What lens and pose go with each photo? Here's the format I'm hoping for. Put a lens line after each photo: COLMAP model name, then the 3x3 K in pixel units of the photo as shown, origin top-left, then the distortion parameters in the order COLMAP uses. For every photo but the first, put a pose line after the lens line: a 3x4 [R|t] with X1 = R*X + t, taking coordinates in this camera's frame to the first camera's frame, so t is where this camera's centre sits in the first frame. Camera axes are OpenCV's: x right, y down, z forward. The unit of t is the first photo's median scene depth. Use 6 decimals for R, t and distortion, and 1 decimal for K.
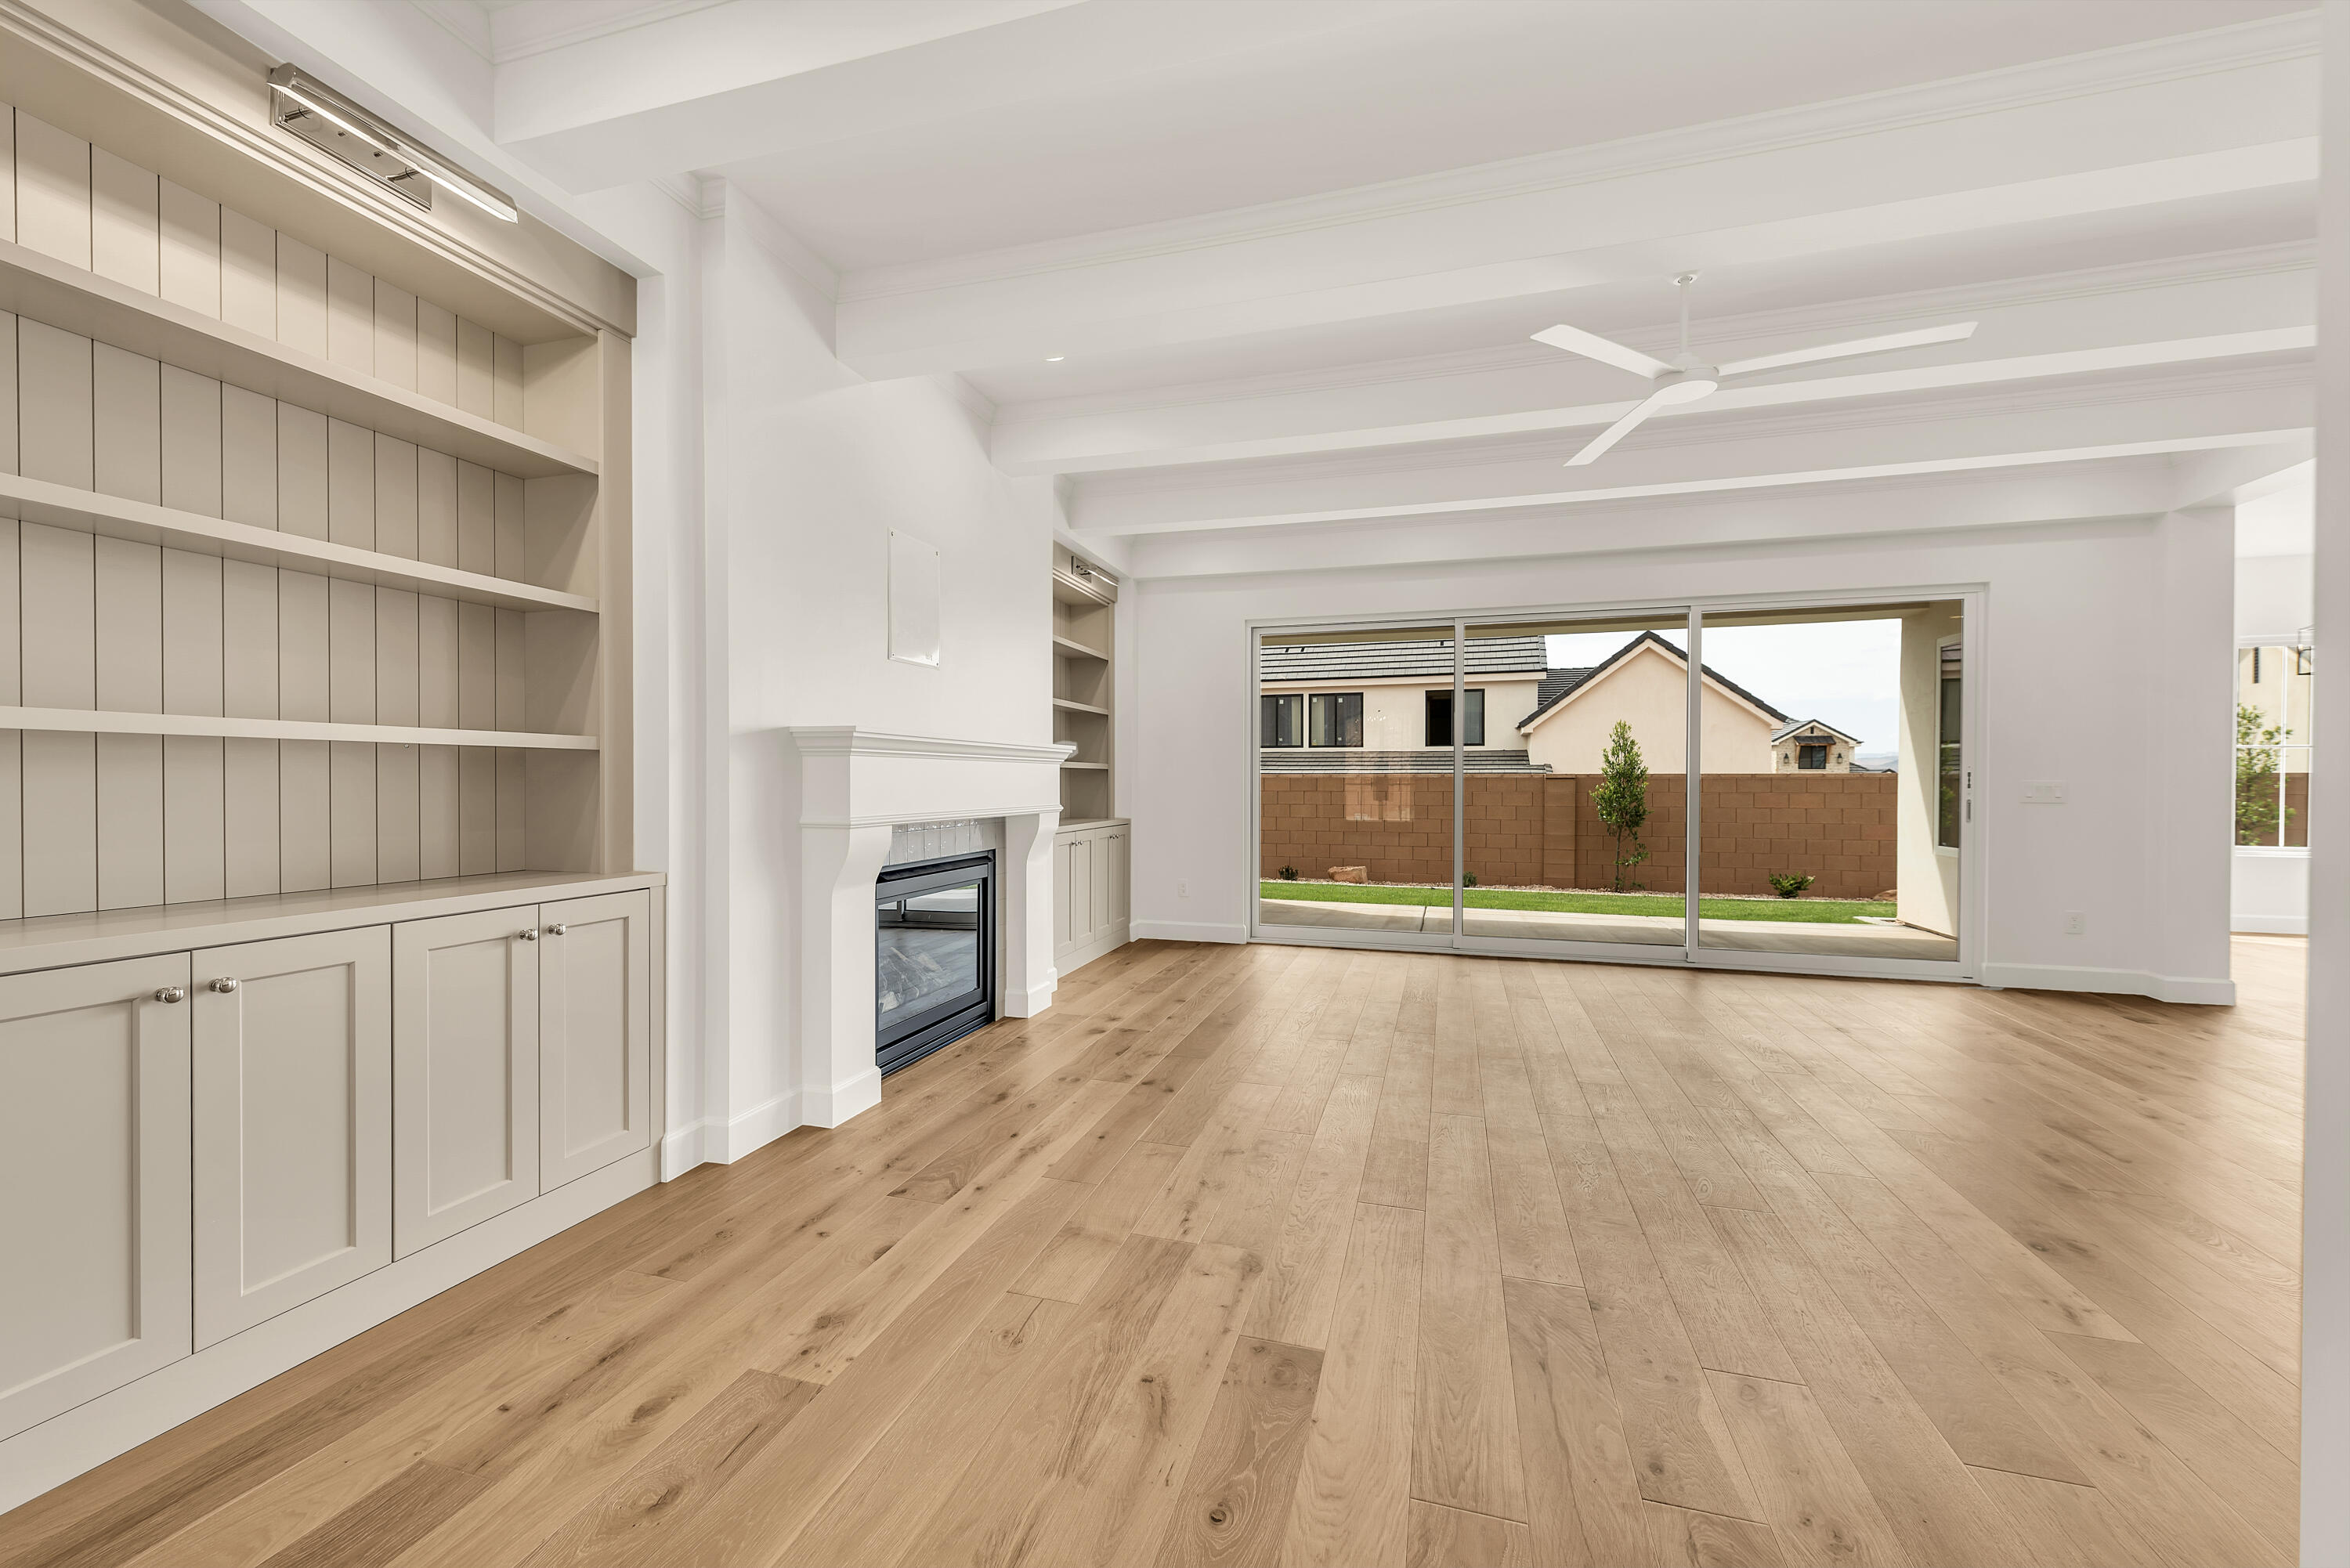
lens RADIAL K [[917.3, 0, 1177.6], [0, 917.3, 788.9], [0, 0, 1]] dist [0.011519, -0.000564]
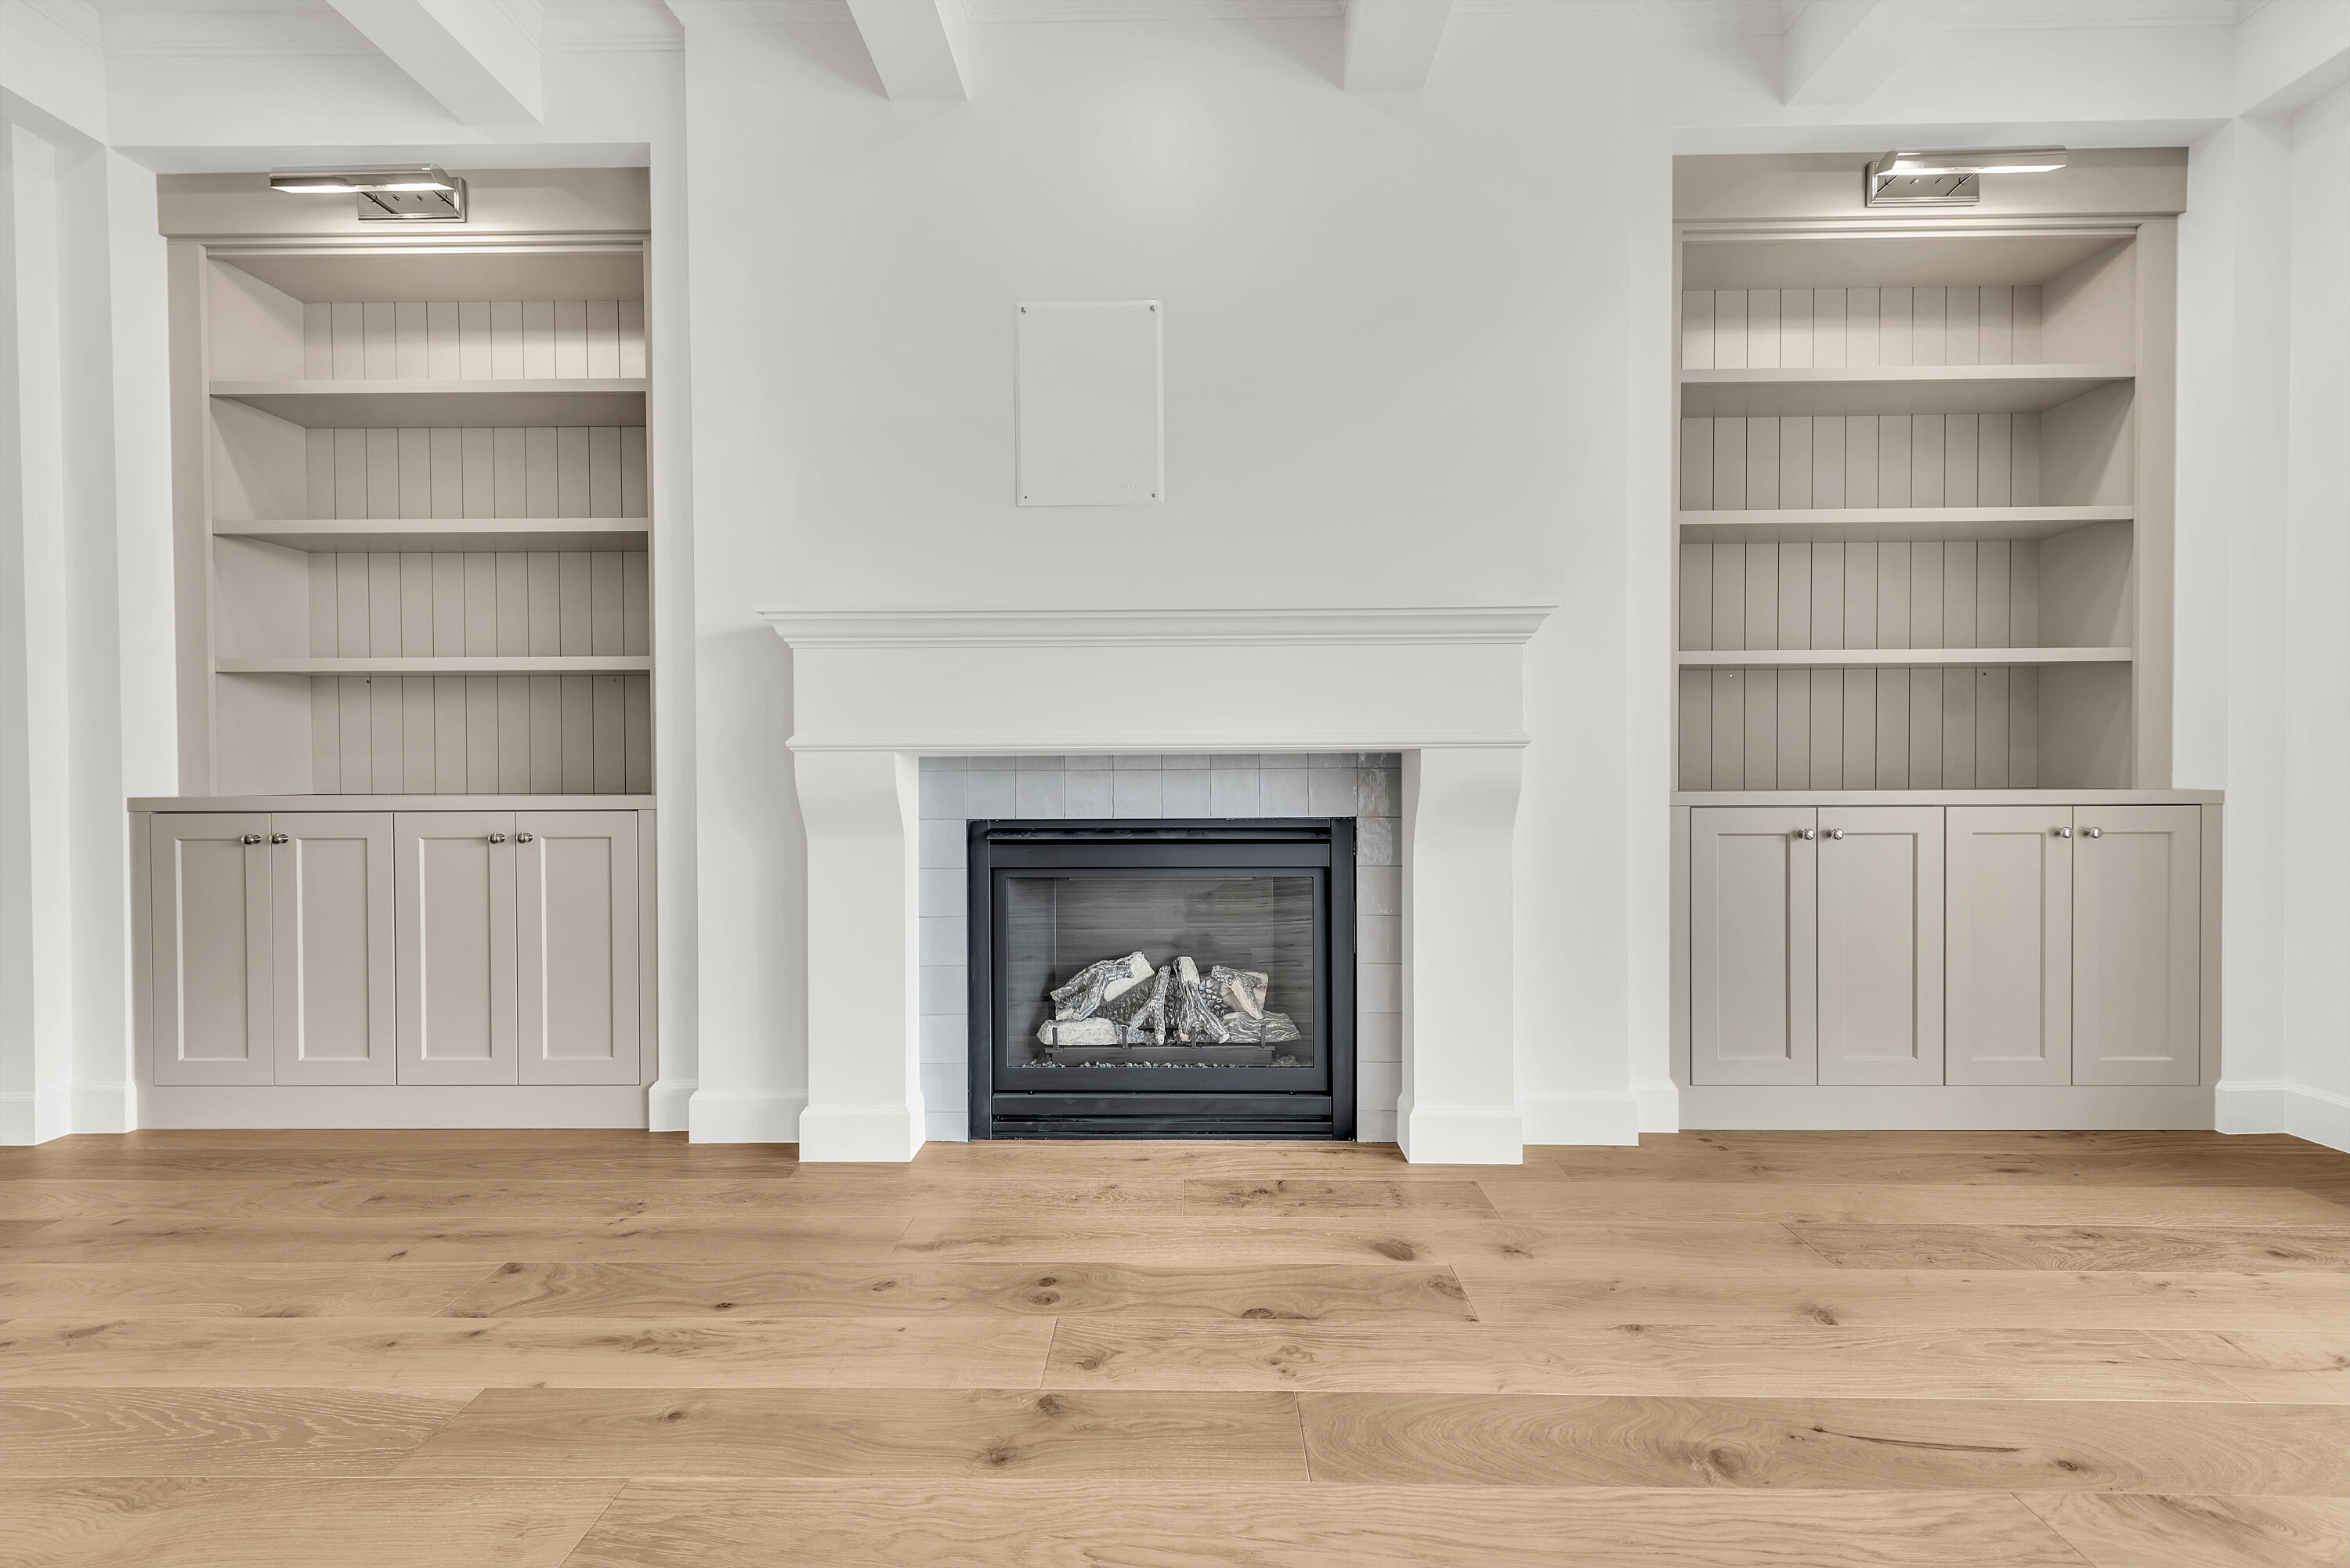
lens RADIAL K [[921.8, 0, 1176.3], [0, 921.8, 789.0], [0, 0, 1]] dist [0.007322, -0.000494]
pose [[0.267836, 0.010529, -0.963407, 0.153769], [-0.002821, 0.999945, 0.010144, 0.023667], [0.963460, 0.000000, 0.267851, 0.407896]]
